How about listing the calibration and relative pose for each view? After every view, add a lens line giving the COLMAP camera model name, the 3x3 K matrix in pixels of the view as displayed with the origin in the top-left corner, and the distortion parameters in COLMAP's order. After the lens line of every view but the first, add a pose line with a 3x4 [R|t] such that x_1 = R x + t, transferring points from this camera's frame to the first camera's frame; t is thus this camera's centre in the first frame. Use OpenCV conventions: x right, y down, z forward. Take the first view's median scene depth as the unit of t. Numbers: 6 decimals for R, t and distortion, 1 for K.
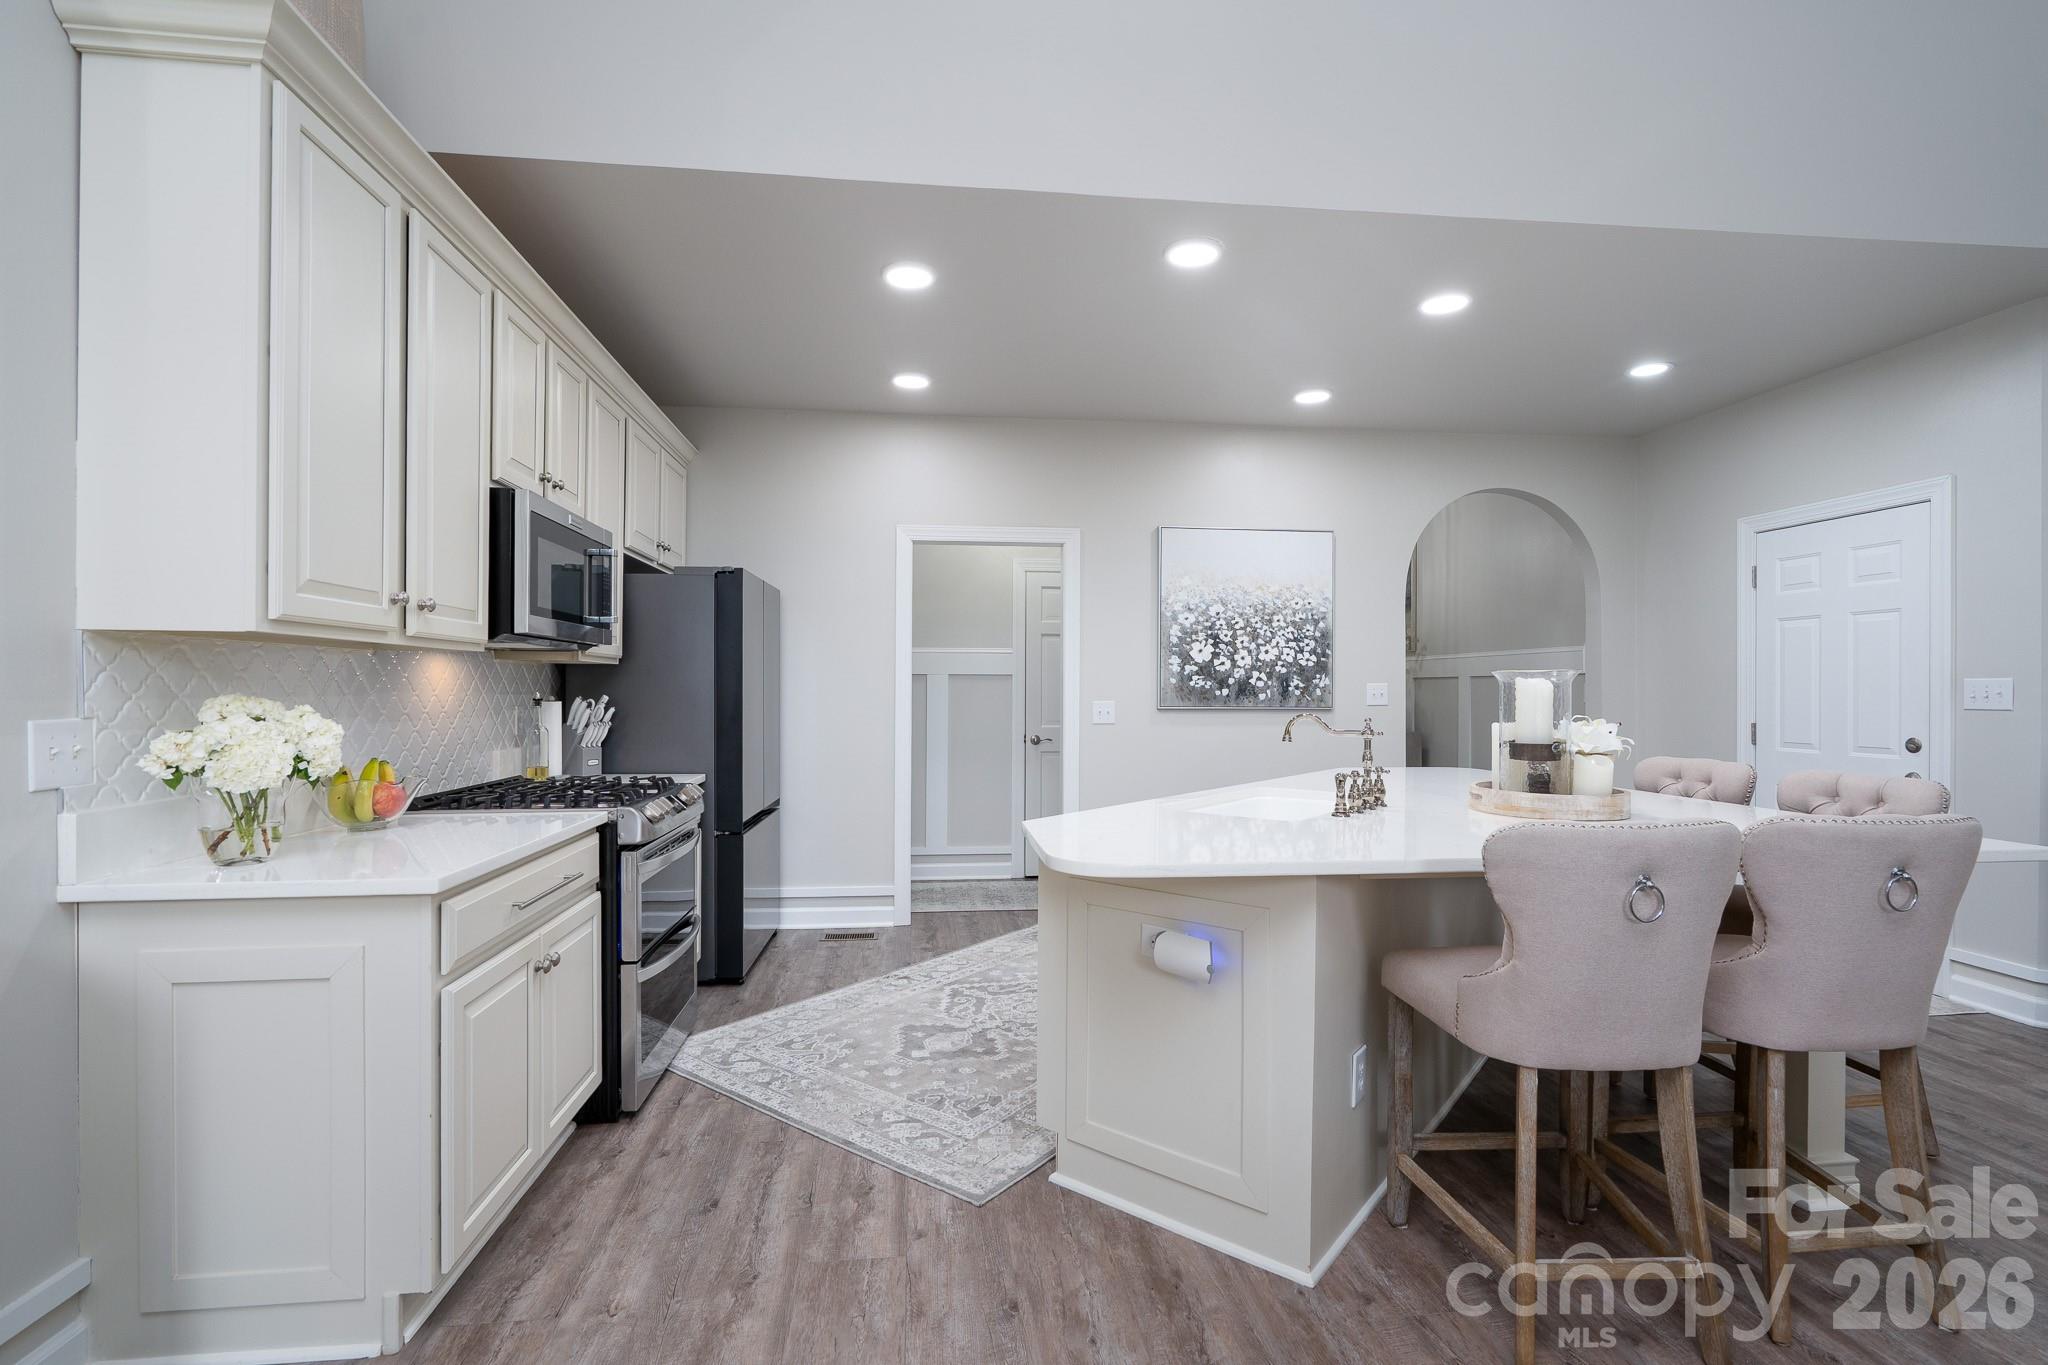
lens RADIAL K [[940.3, 0, 1040.6], [0, 940.3, 700.1], [0, 0, 1]] dist [-0.001012, 0.000708]
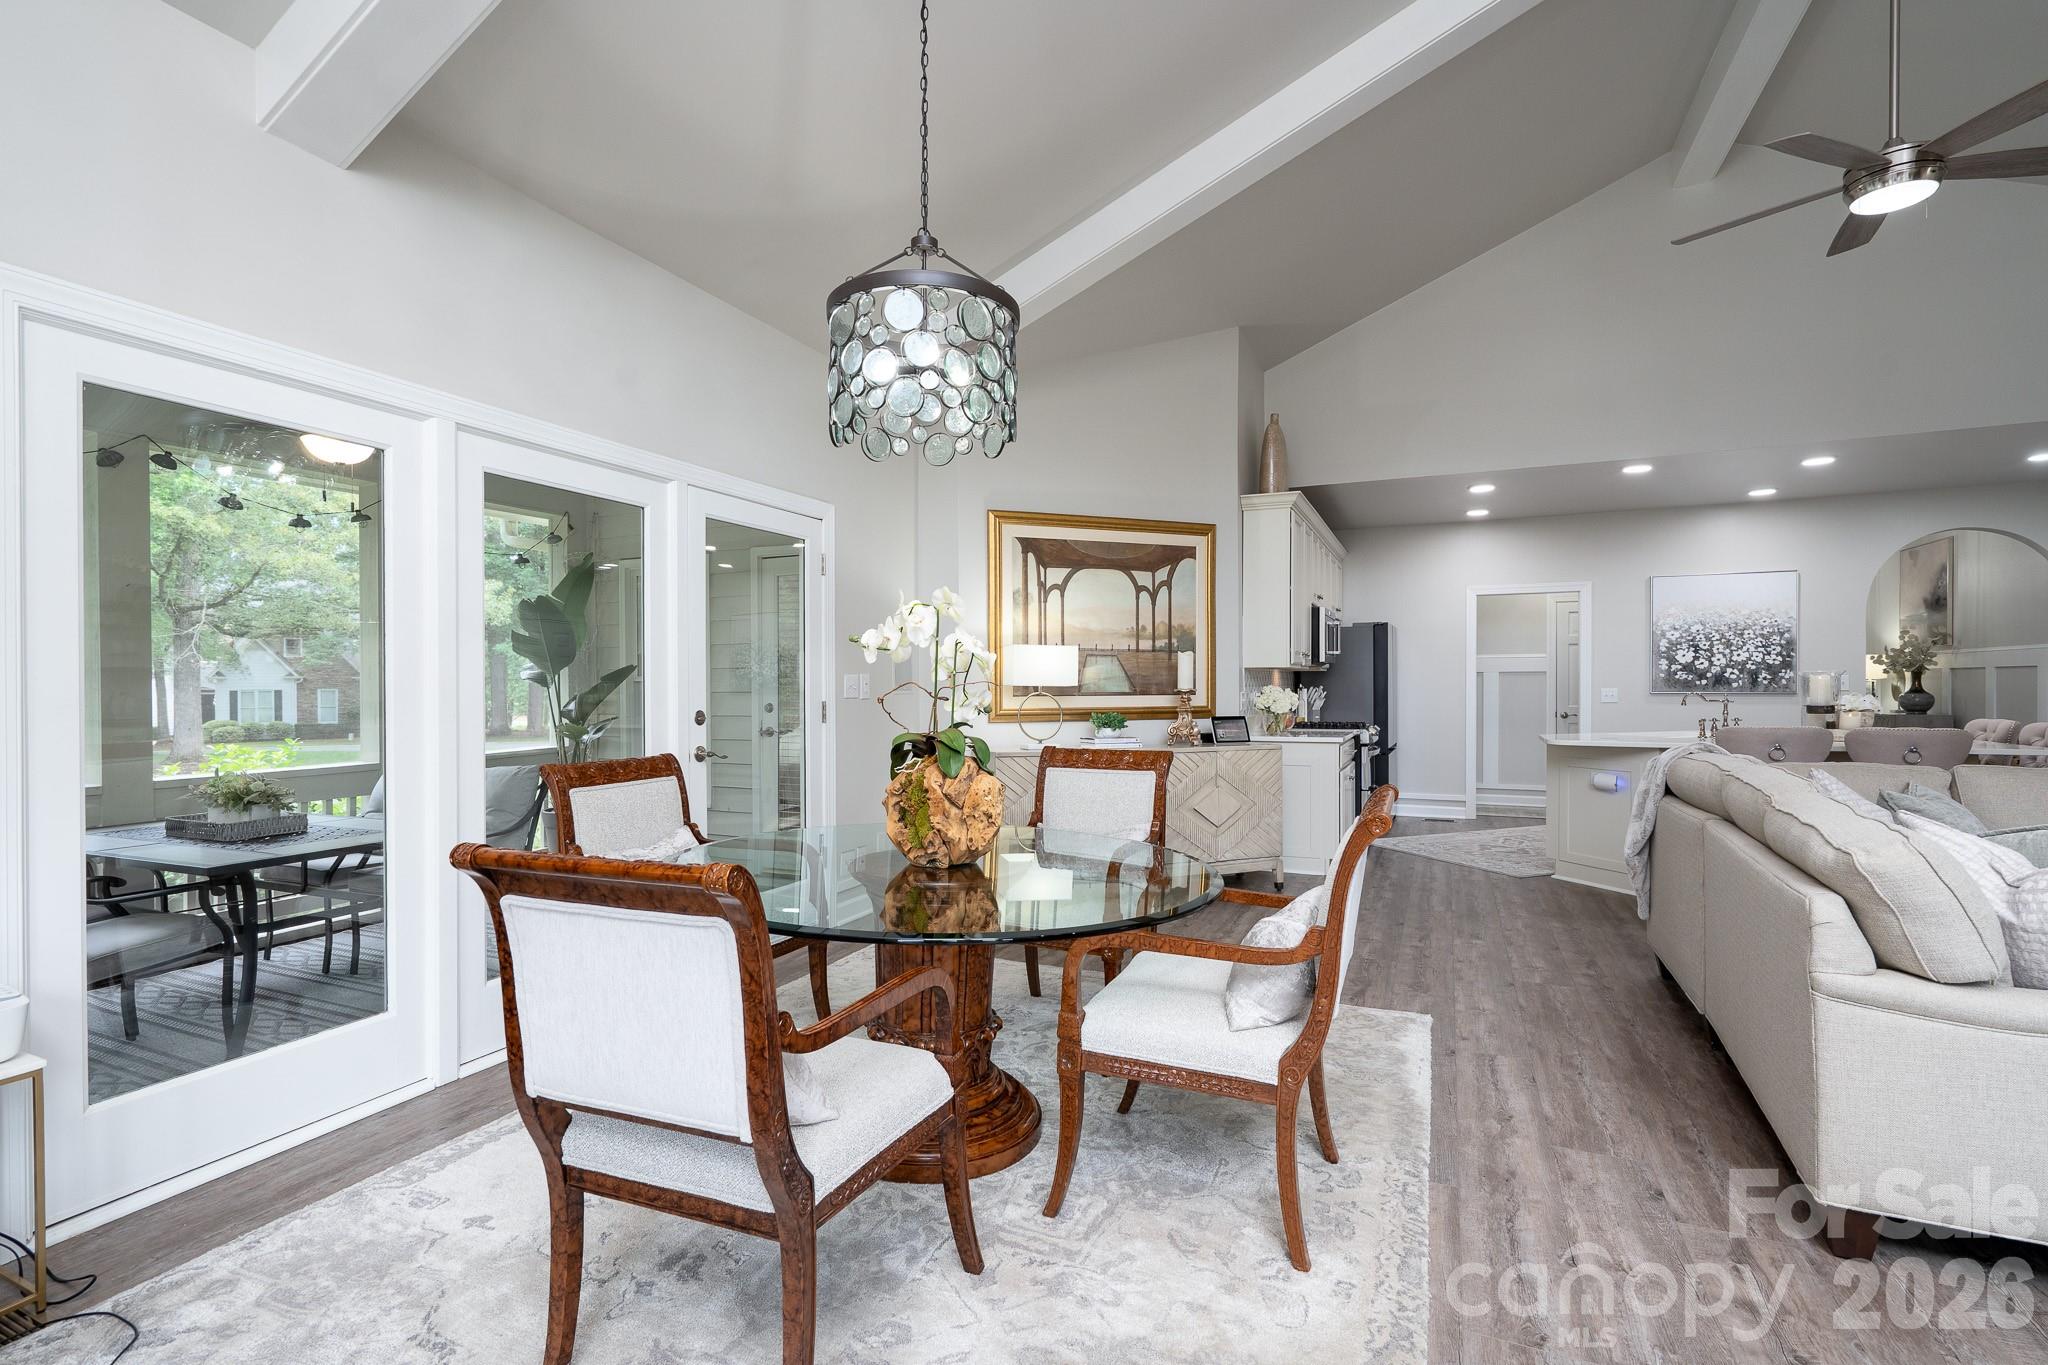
lens RADIAL K [[940.3, 0, 1034.5], [0, 940.3, 694.1], [0, 0, 1]] dist [-0.001012, 0.000708]
pose [[0.852392, -0.001512, -0.522902, 0.069231], [0.001347, 0.999999, -0.000696, 0.010050], [0.522902, -0.000111, 0.852393, -0.856556]]
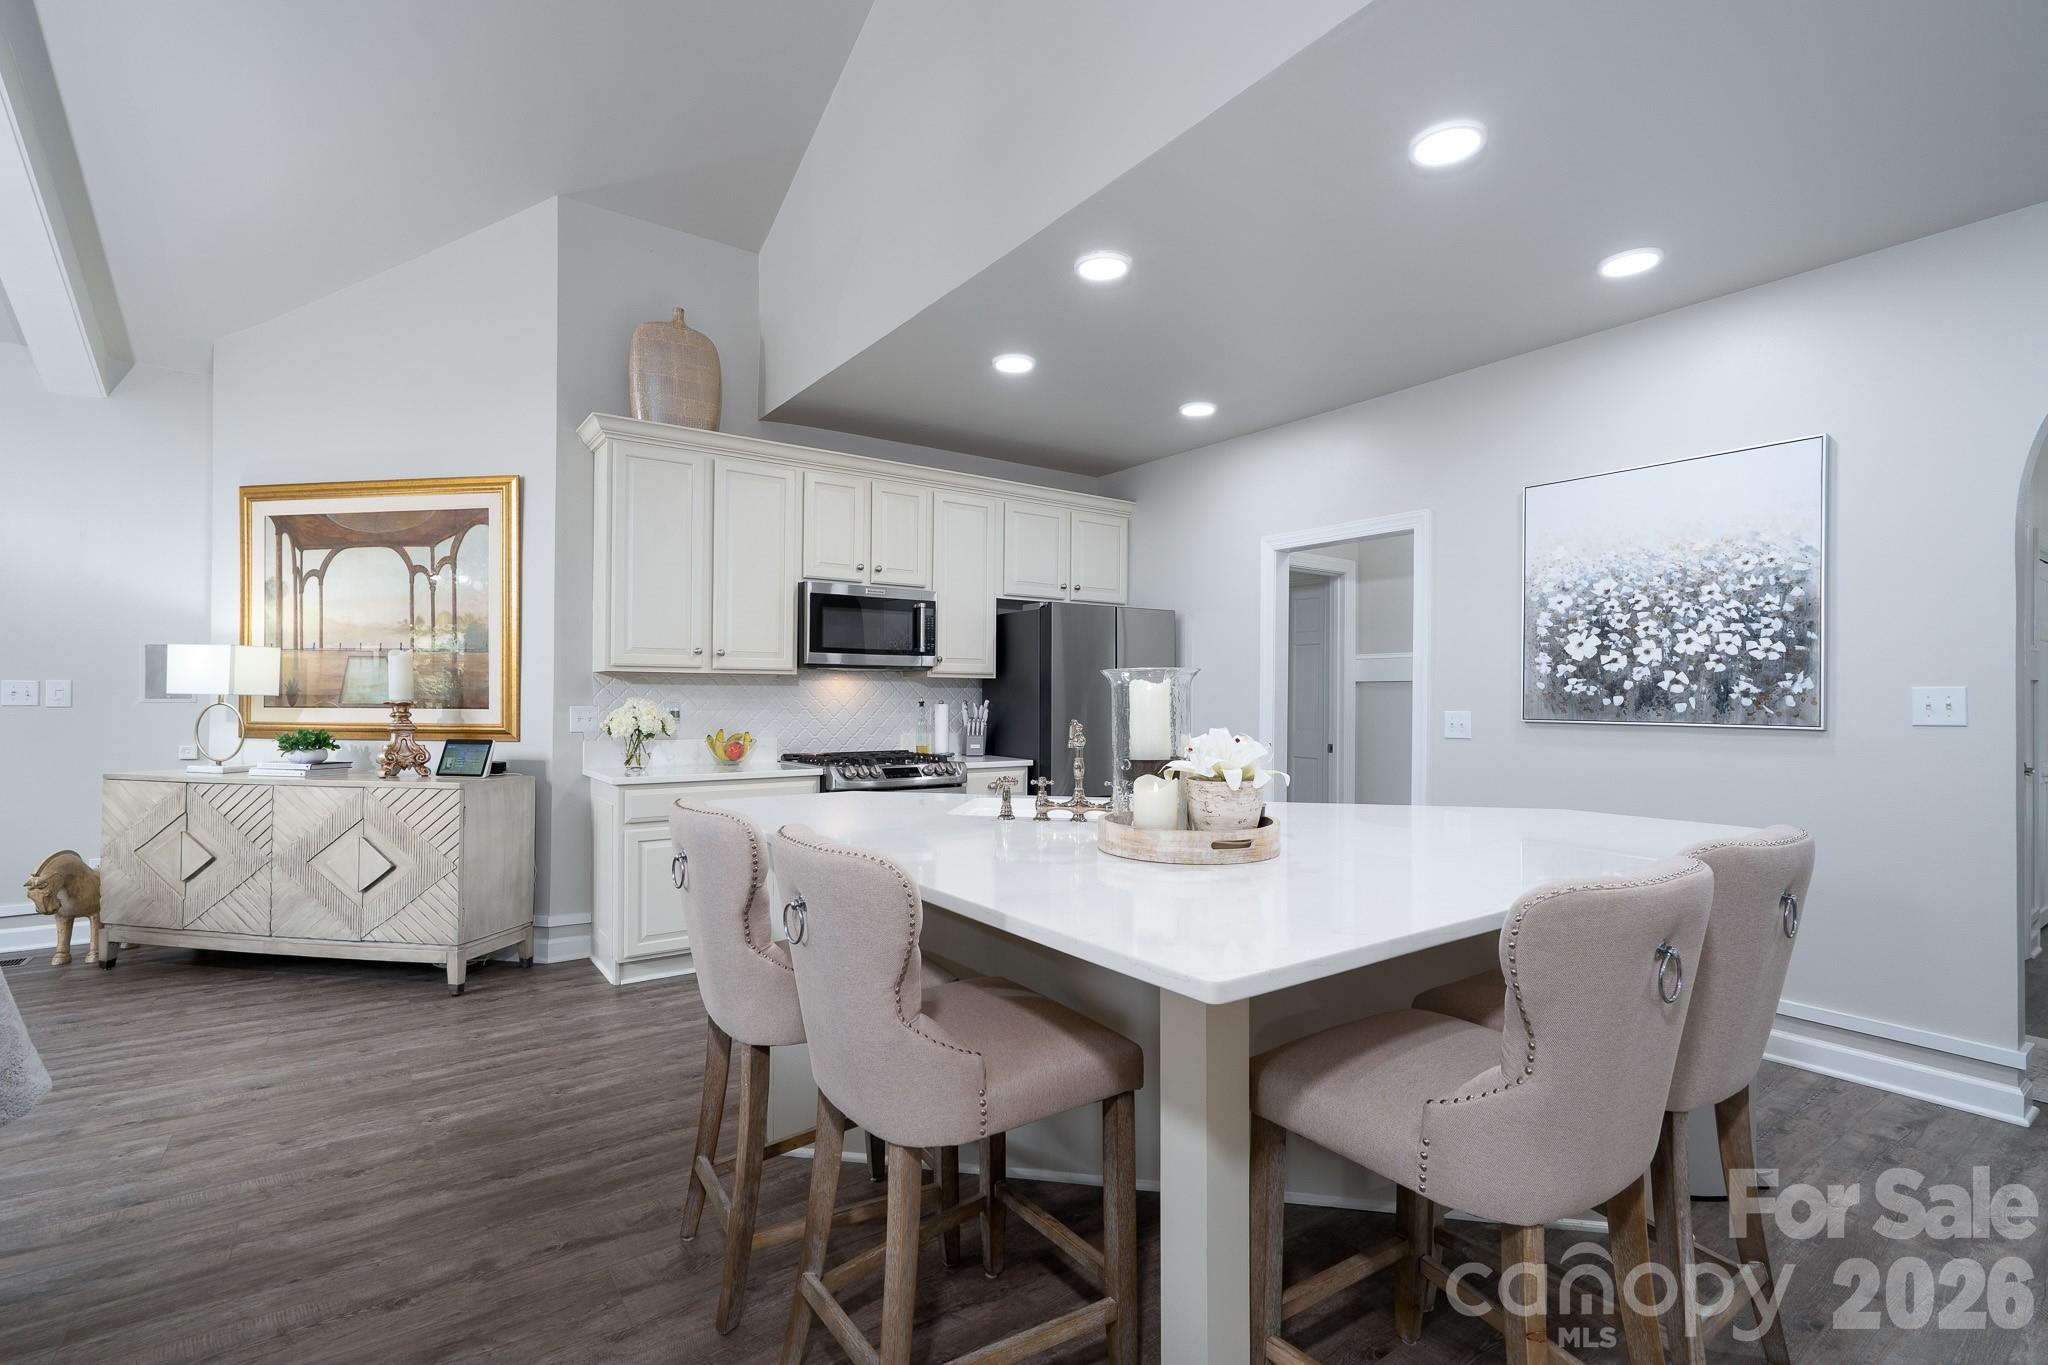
lens RADIAL K [[940.3, 0, 1026.9], [0, 940.3, 685.3], [0, 0, 1]] dist [-0.001012, 0.000708]
pose [[0.464024, -0.007513, -0.885791, 0.620467], [-0.012311, 0.999813, -0.014930, -0.004083], [0.885737, 0.017833, 0.463844, 0.276511]]
